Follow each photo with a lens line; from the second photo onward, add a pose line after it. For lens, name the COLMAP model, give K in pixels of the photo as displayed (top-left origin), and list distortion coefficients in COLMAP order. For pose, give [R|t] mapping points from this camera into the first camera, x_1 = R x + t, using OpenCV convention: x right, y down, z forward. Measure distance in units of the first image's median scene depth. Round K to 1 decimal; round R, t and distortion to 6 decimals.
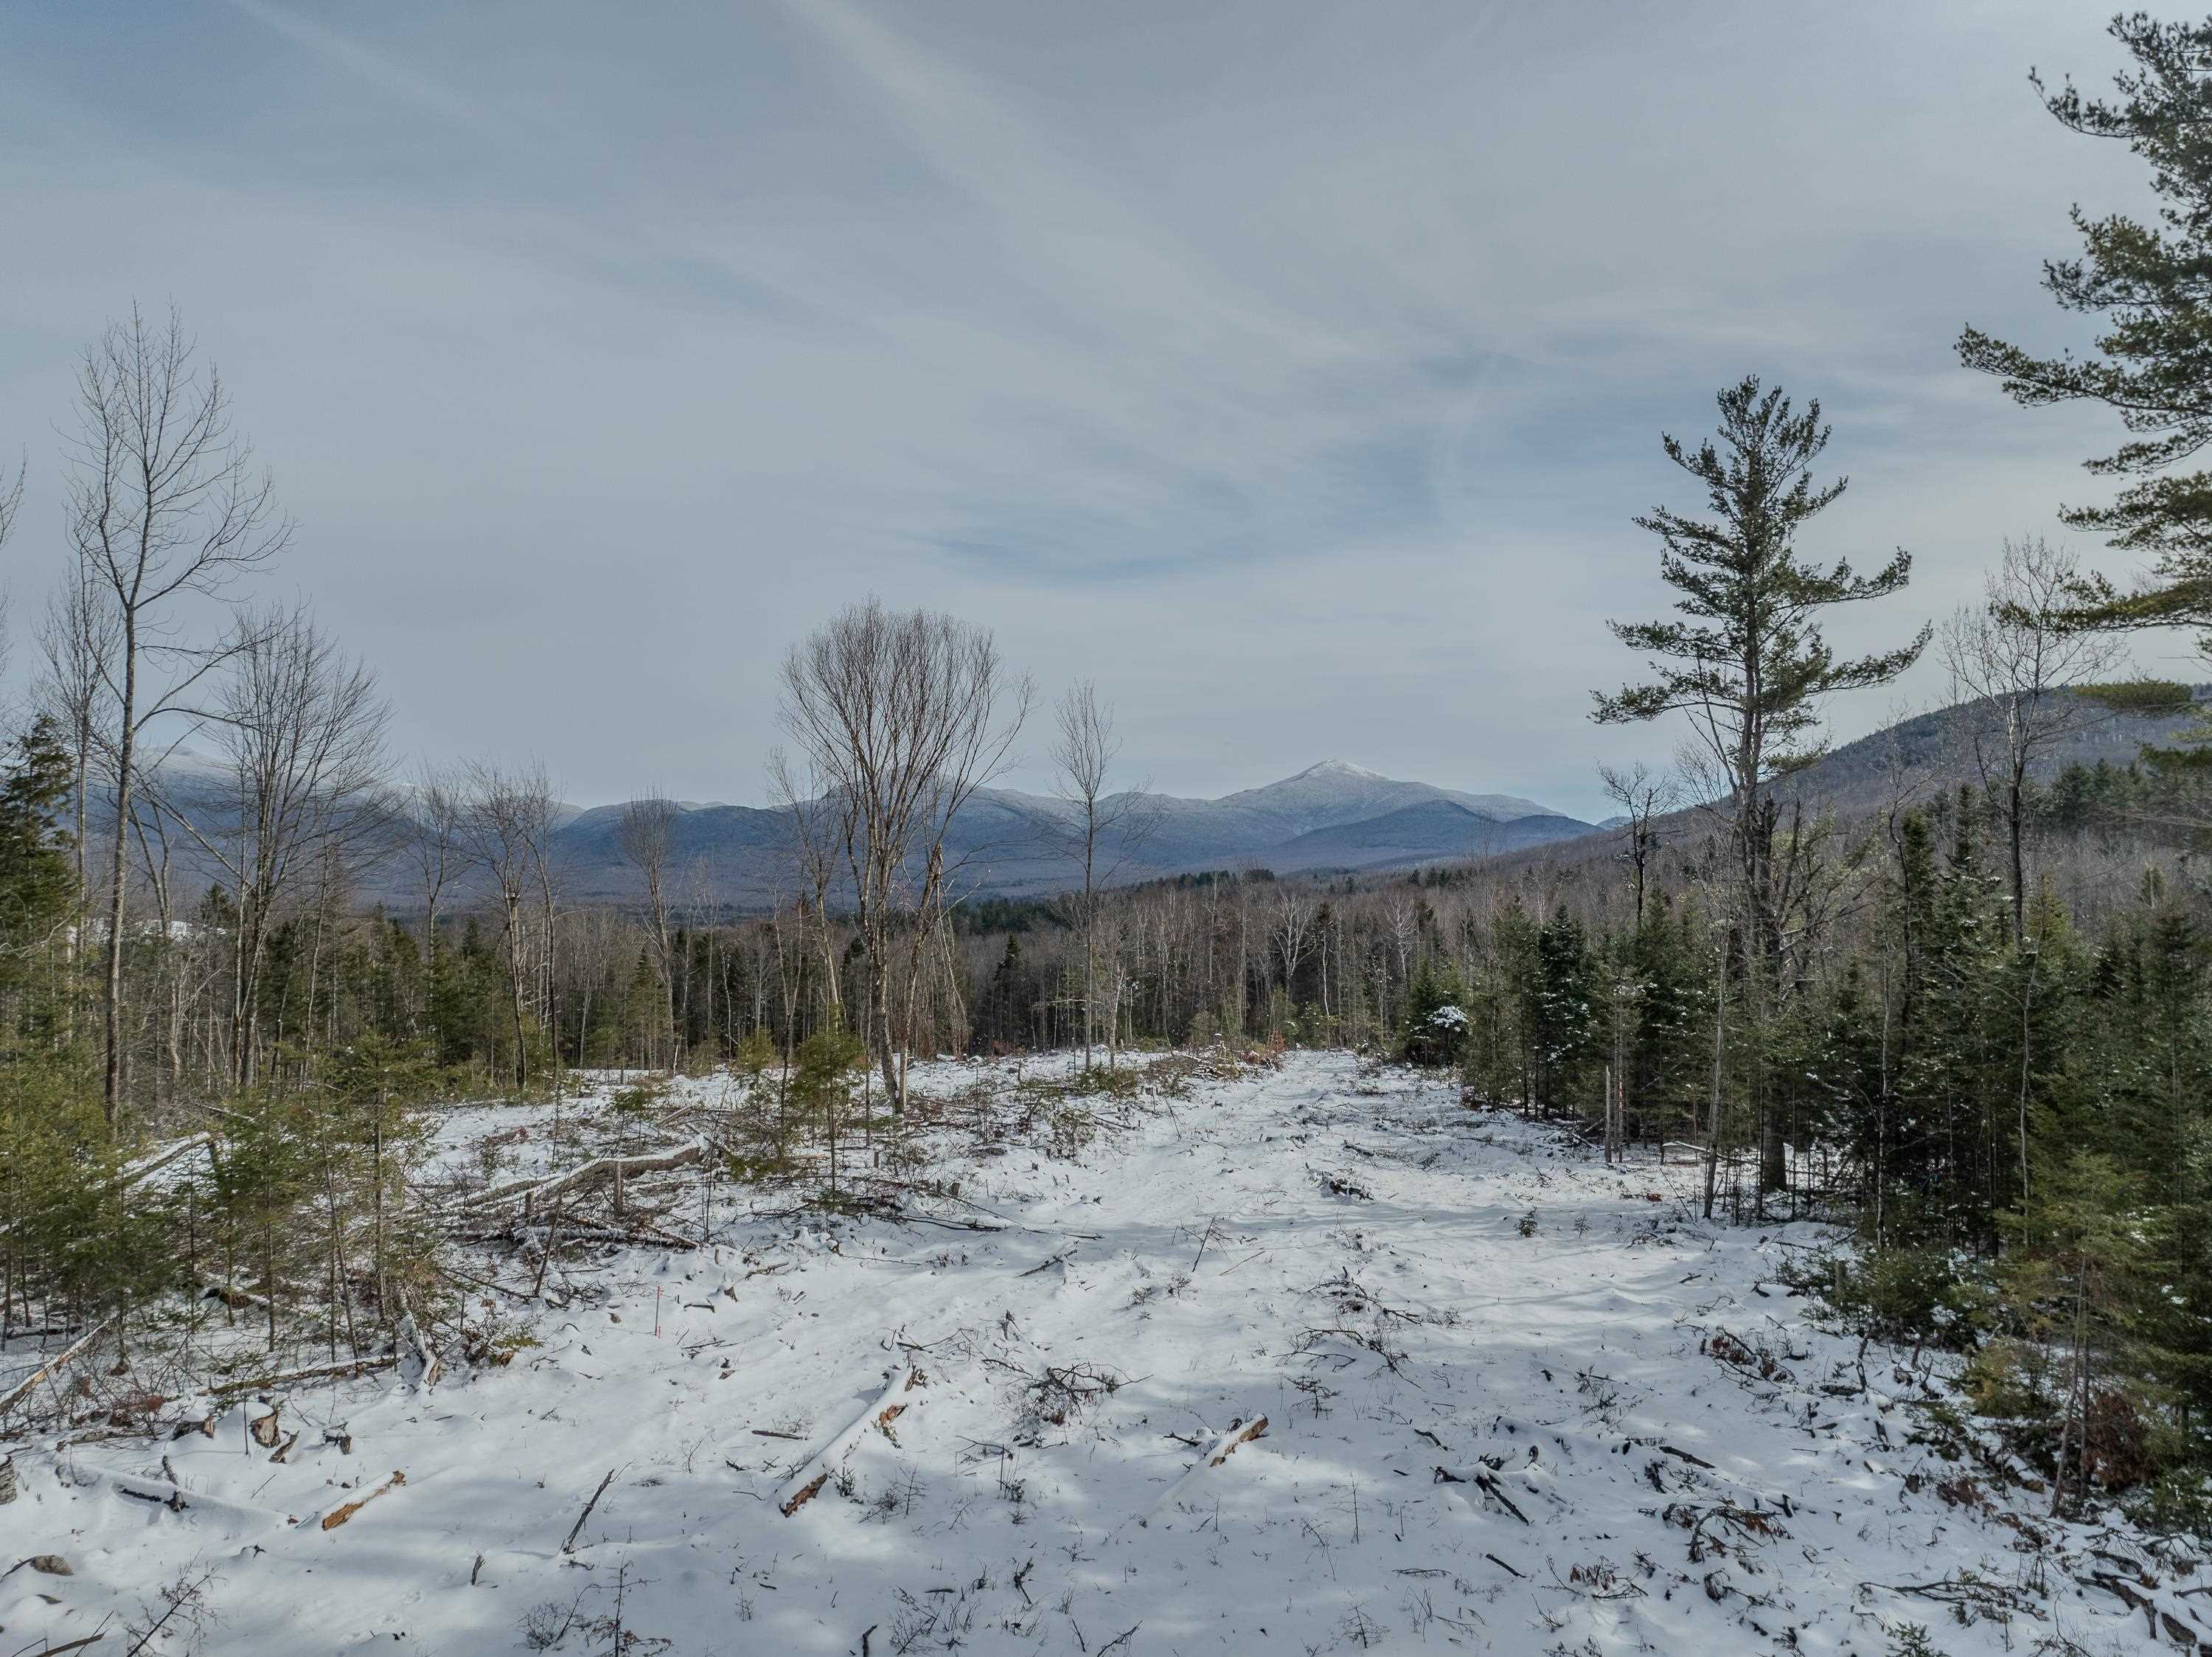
lens RADIAL K [[1545.9, 0, 1124.4], [0, 1545.9, 829.5], [0, 0, 1]] dist [-0.039802, 0.003298]
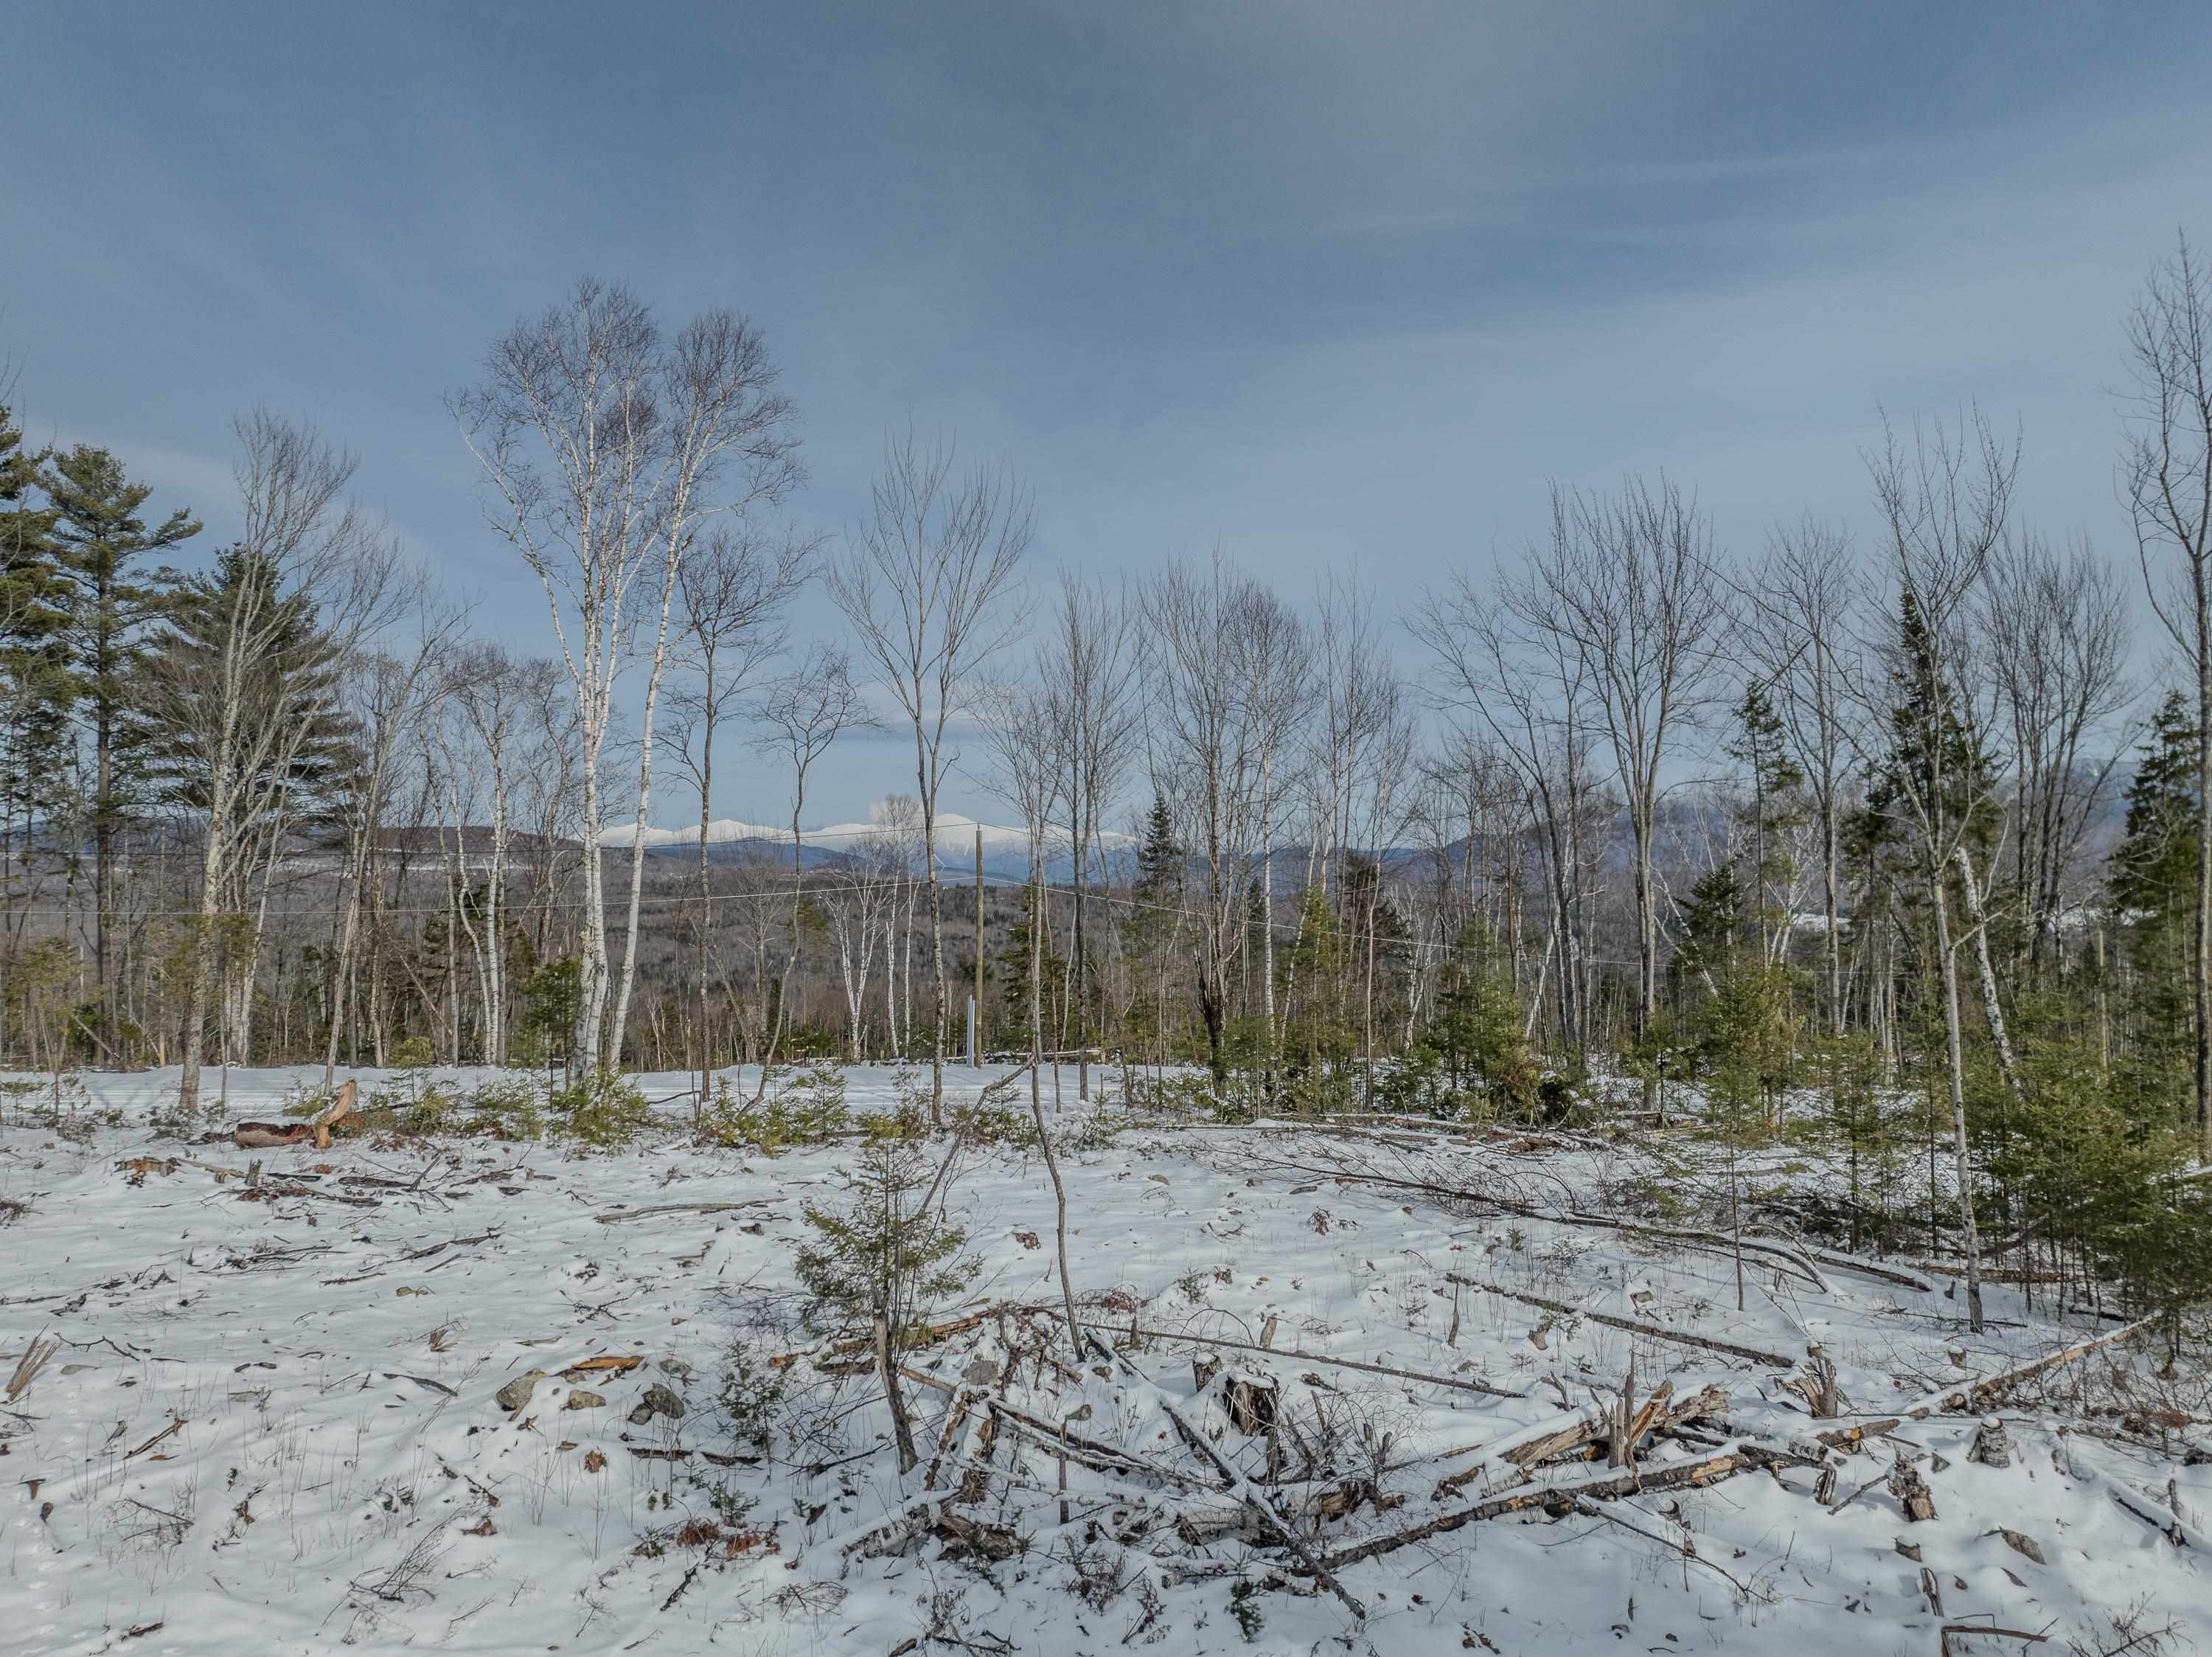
lens RADIAL K [[1545.9, 0, 1108.2], [0, 1545.9, 826.2], [0, 0, 1]] dist [-0.039802, 0.003298]
pose [[0.277915, -0.030477, -0.960122, 0.061778], [0.030851, 0.999264, -0.022789, 0.025944], [0.960110, -0.023287, 0.278651, 0.148748]]
